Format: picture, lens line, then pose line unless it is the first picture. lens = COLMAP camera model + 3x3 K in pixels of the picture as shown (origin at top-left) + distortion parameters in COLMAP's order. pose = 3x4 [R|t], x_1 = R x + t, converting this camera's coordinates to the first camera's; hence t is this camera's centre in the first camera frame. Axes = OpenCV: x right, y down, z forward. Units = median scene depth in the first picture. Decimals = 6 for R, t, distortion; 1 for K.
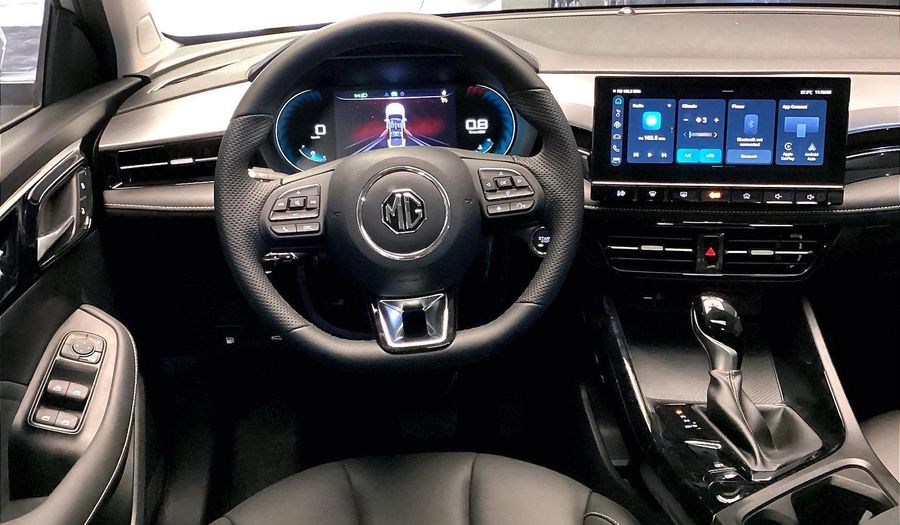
lens RADIAL K [[1004.6, 0, 444.6], [0, 1004.6, 308.3], [0, 0, 1]] dist [0.040509, 0.000000]
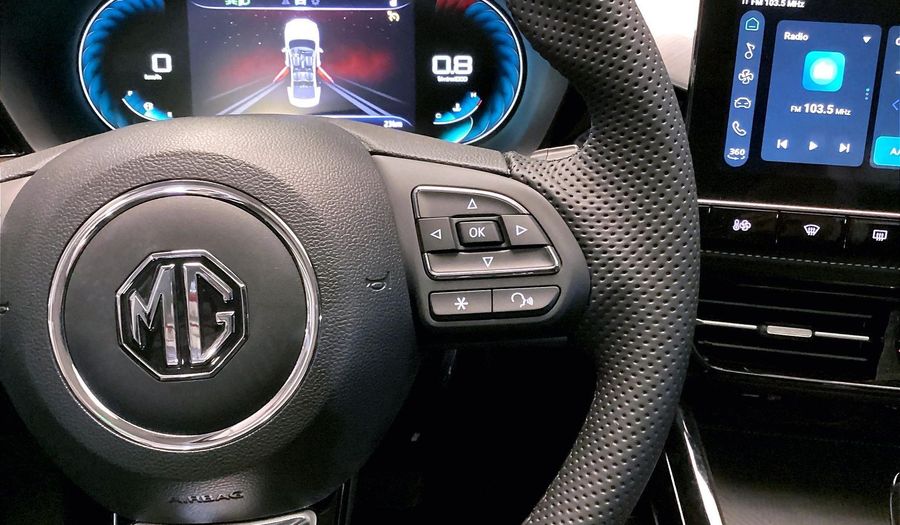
lens RADIAL K [[808.8, 0, 442.0], [0, 808.8, 264.6], [0, 0, 1]] dist [0.081501, -0.150843]
pose [[0.998709, 0.043089, -0.026904, 0.050756], [-0.041225, 0.996944, 0.066356, -0.123742], [0.029681, -0.065161, 0.997433, 0.660703]]
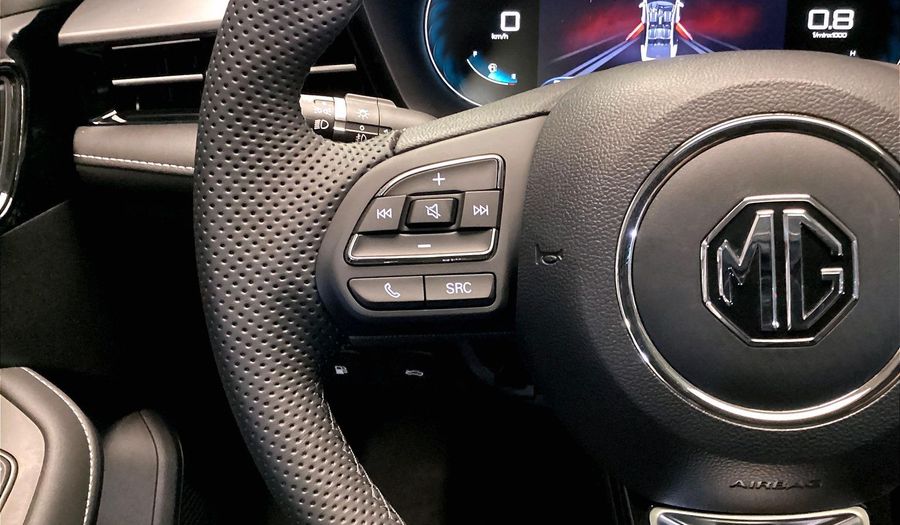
lens RADIAL K [[804.8, 0, 453.4], [0, 804.8, 265.7], [0, 0, 1]] dist [0.055010, -0.119711]
pose [[0.983296, 0.076642, -0.165089, -0.087409], [-0.063342, 0.994418, 0.084382, -0.101751], [0.170635, -0.072516, 0.982662, 0.683764]]
